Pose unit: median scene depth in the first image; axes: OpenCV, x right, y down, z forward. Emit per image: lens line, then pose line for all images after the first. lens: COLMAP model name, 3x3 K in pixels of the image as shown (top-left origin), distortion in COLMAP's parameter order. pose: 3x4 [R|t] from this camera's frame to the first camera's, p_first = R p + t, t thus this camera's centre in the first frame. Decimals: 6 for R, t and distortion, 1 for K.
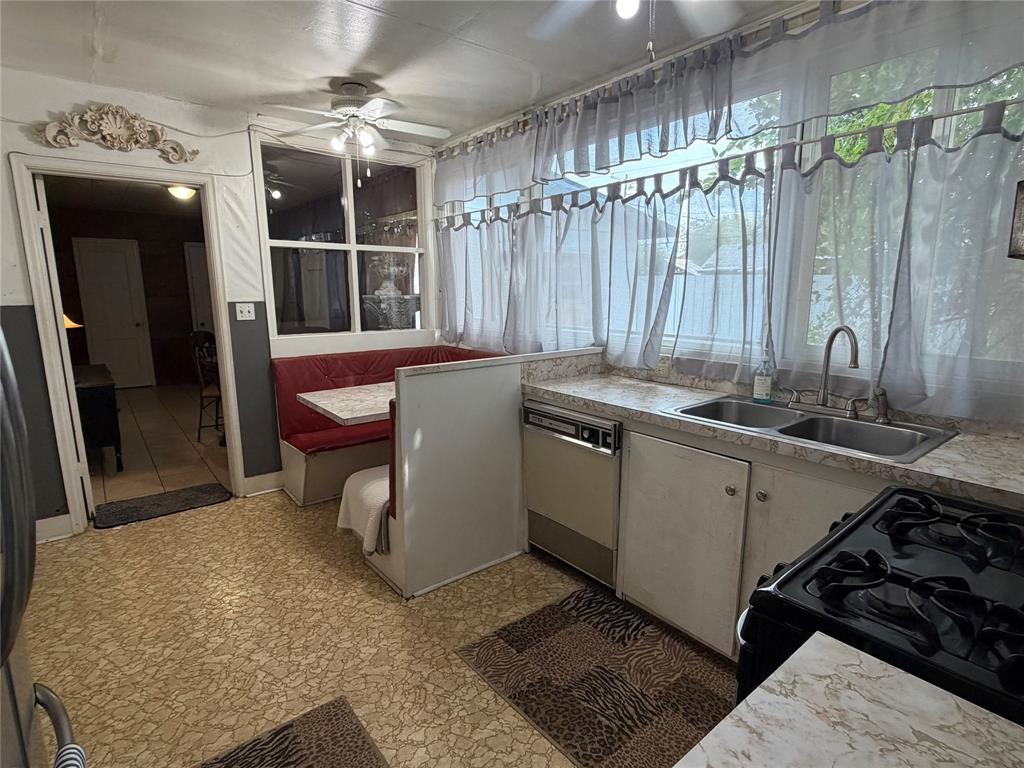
lens RADIAL K [[532.6, 0, 512.4], [0, 532.6, 382.9], [0, 0, 1]] dist [0.005785, 0.002547]
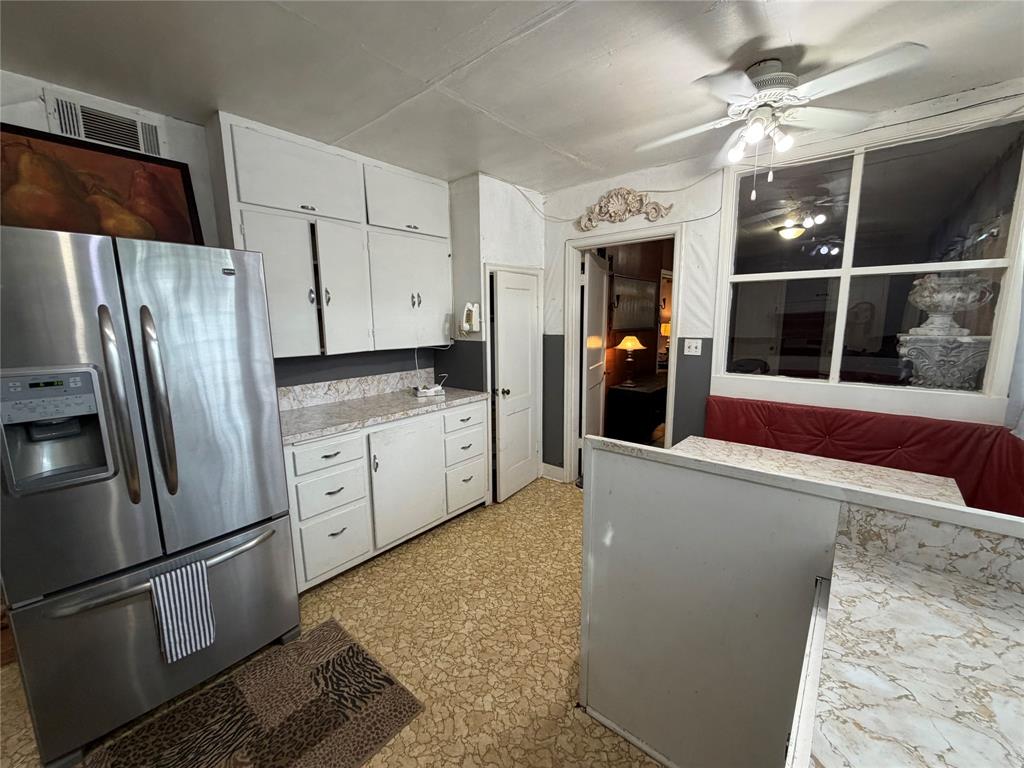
lens RADIAL K [[410.9, 0, 510.2], [0, 410.9, 385.8], [0, 0, 1]] dist [-0.001228, -0.000273]
pose [[0.190329, 0.163616, -0.967990, 0.241209], [-0.162192, 0.977705, 0.133367, -0.114367], [0.968230, 0.131617, 0.212623, 0.514141]]
